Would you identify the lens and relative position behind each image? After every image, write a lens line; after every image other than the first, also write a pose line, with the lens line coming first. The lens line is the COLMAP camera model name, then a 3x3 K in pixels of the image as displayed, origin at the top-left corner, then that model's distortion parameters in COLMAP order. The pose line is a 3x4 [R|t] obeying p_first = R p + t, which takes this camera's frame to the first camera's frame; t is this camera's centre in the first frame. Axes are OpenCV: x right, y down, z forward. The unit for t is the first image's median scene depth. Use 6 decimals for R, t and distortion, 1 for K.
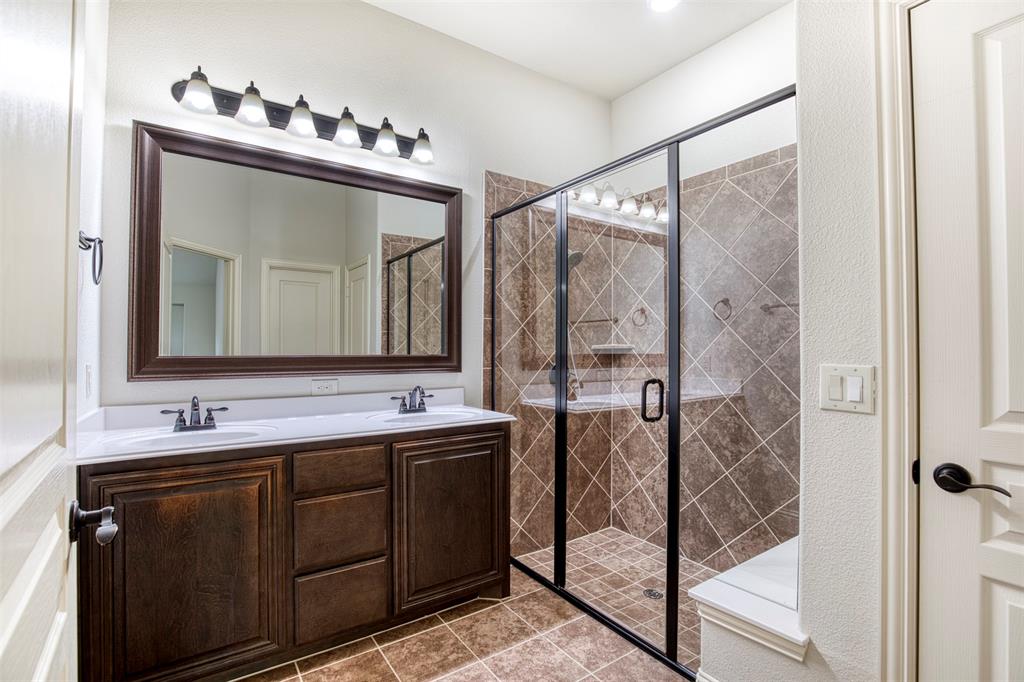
lens RADIAL K [[470.6, 0, 511.9], [0, 470.6, 343.5], [0, 0, 1]] dist [-0.031075, 0.000217]
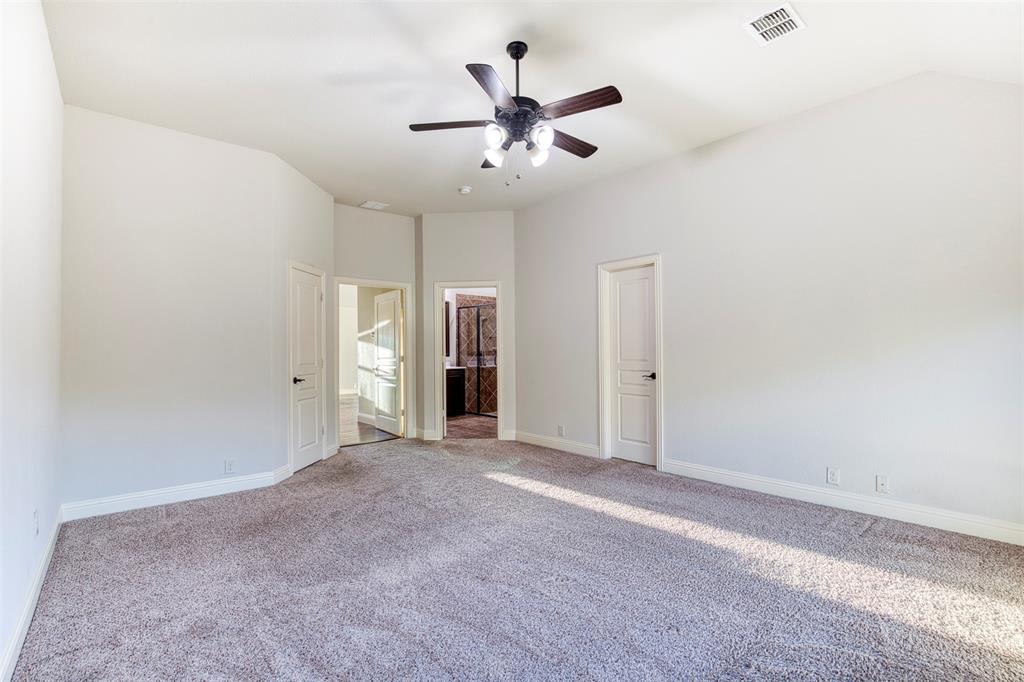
lens RADIAL K [[470.6, 0, 510.3], [0, 470.6, 343.1], [0, 0, 1]] dist [-0.031075, 0.000217]
pose [[0.995451, -0.009752, 0.094771, 0.005854], [0.008962, 0.999921, 0.008765, -0.056901], [-0.094849, -0.007876, 0.995460, -2.204360]]
